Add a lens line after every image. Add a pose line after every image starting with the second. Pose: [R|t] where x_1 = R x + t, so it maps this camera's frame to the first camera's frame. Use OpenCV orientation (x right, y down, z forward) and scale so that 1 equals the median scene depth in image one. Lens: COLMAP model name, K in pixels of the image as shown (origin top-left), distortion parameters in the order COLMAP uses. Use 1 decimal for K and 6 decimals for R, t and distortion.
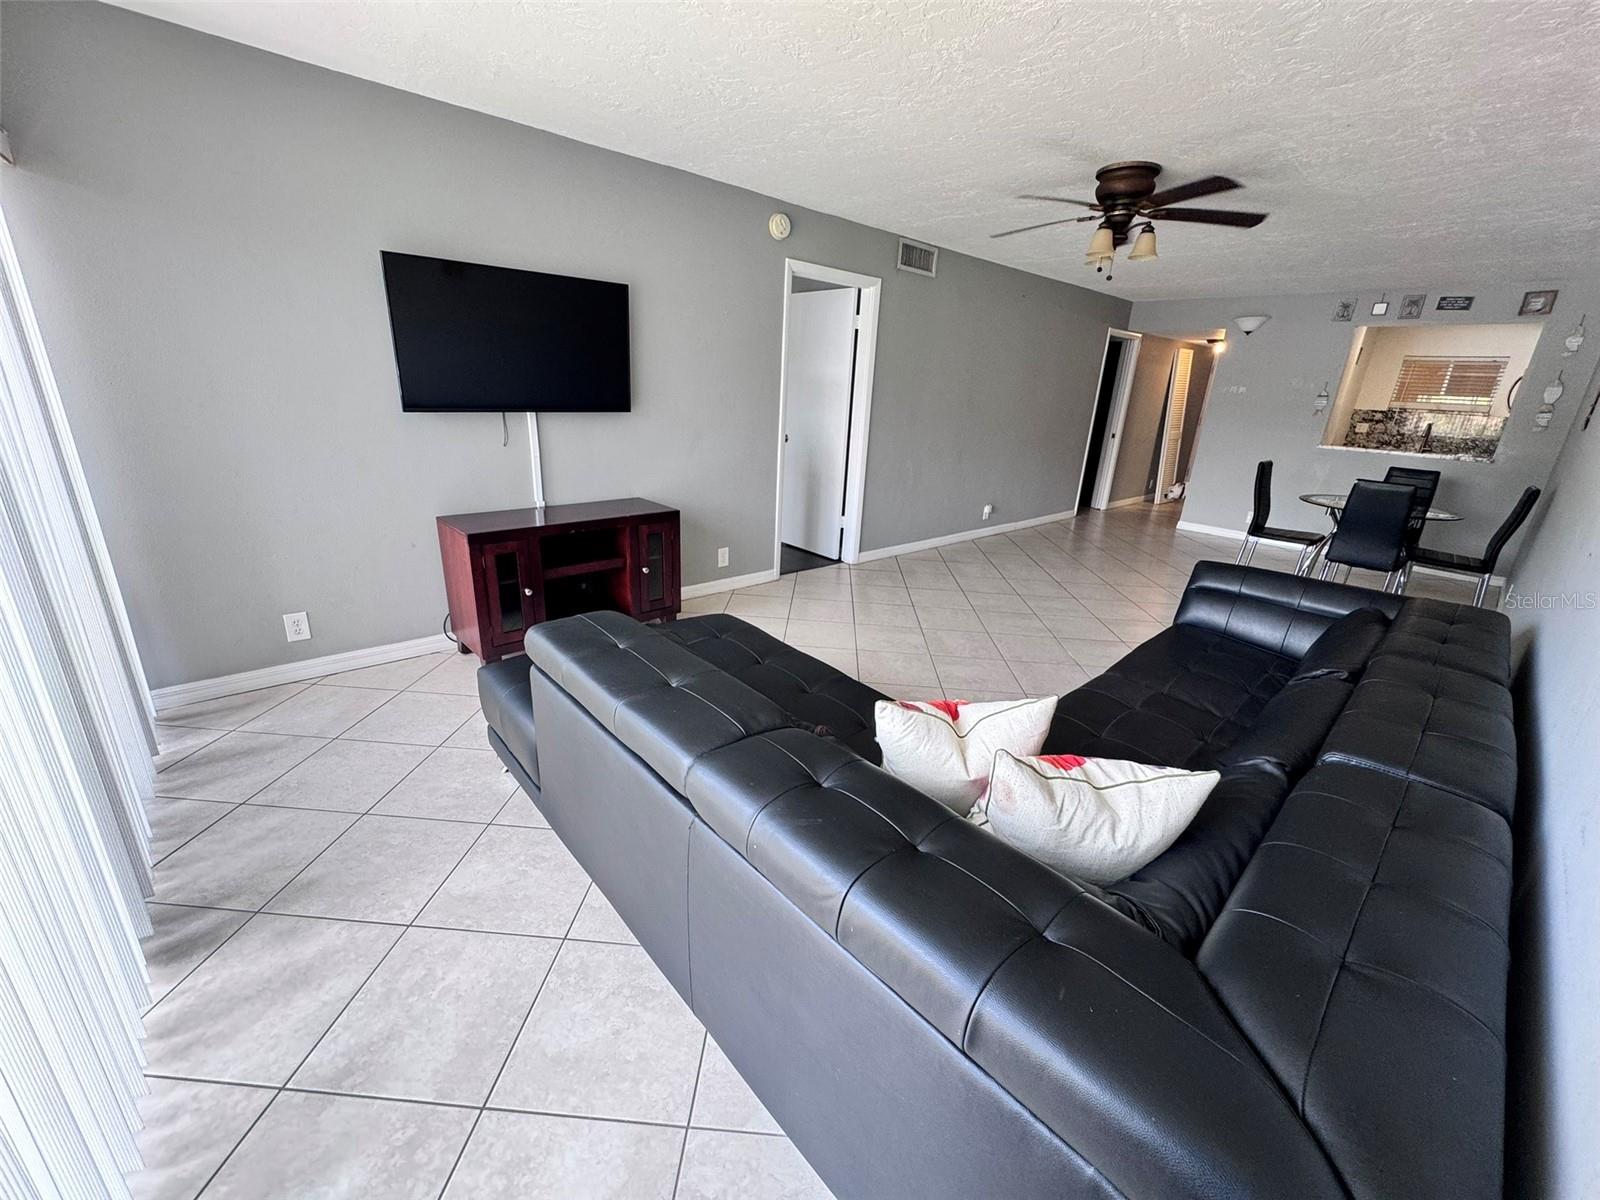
lens RADIAL K [[635.1, 0, 796.0], [0, 635.1, 597.5], [0, 0, 1]] dist [-0.004374, -0.000295]
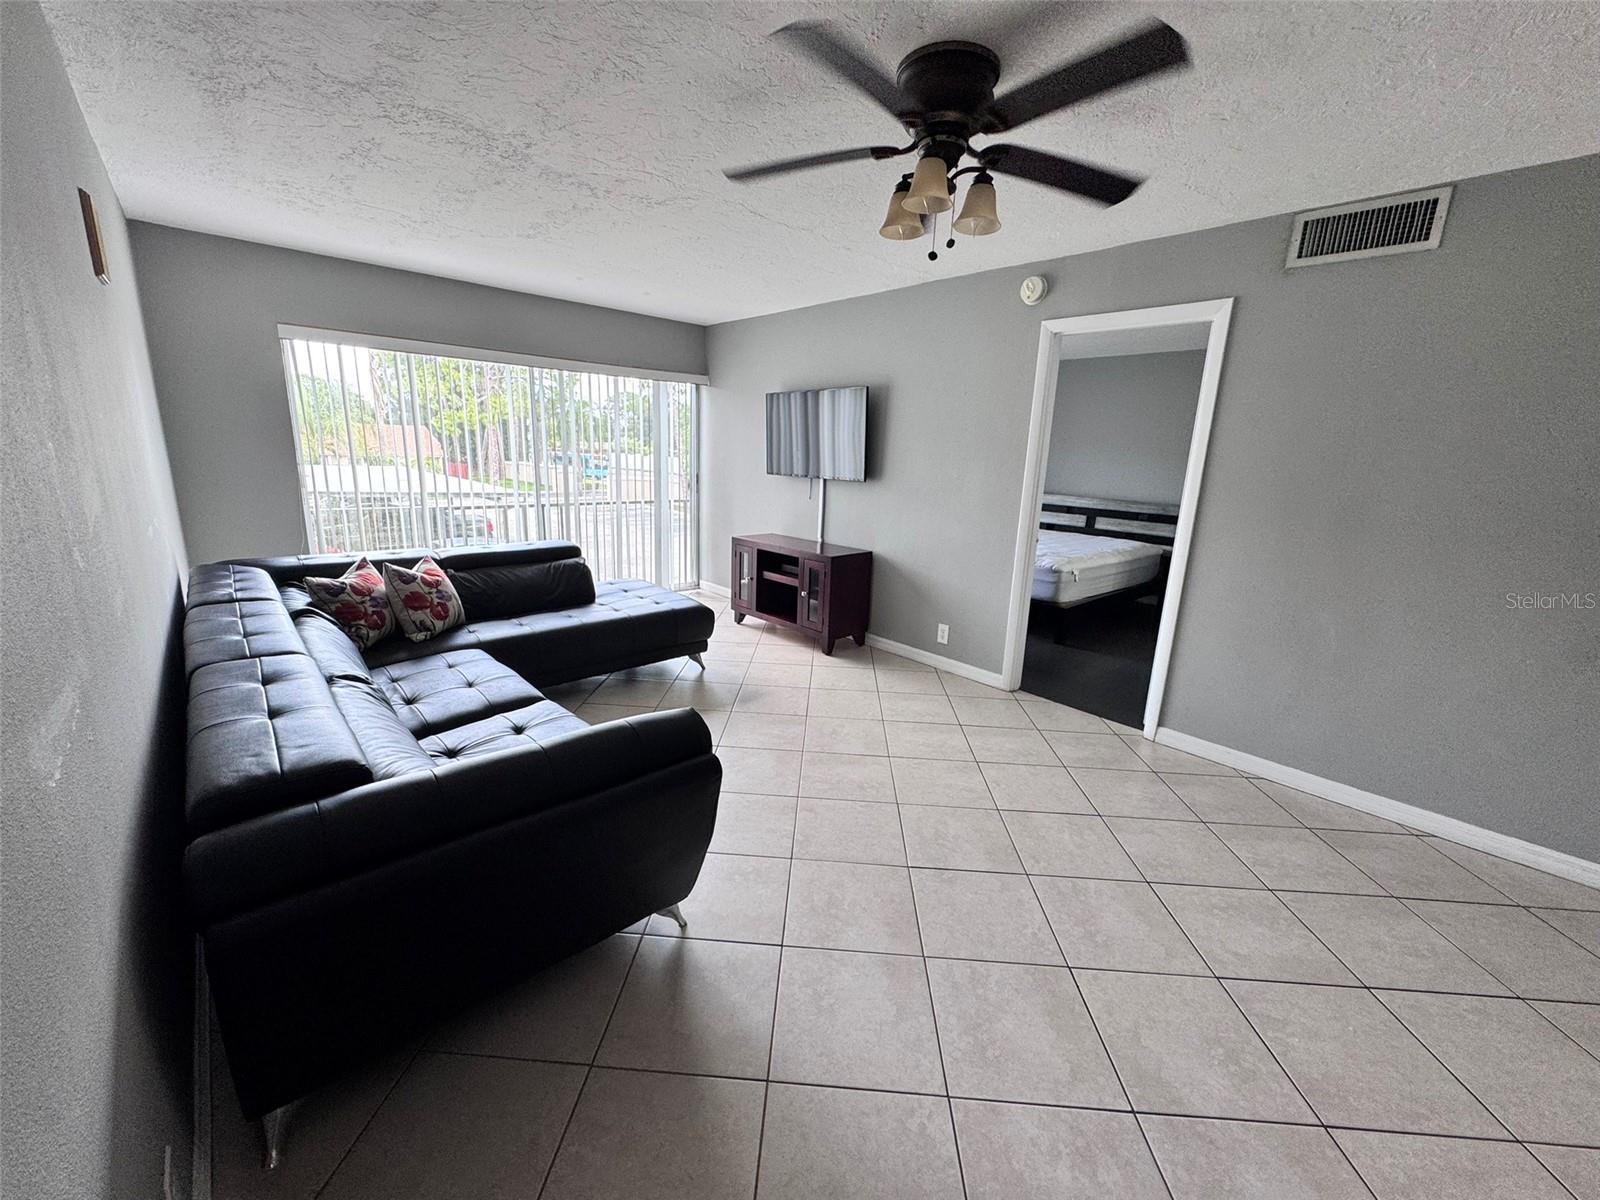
lens RADIAL K [[642.6, 0, 801.3], [0, 642.6, 598.9], [0, 0, 1]] dist [-0.003190, 0.000516]
pose [[0.002763, 0.182714, -0.983162, 0.653751], [-0.356697, 0.918673, 0.169726, -0.156220], [0.934216, 0.350222, 0.067711, 0.548011]]
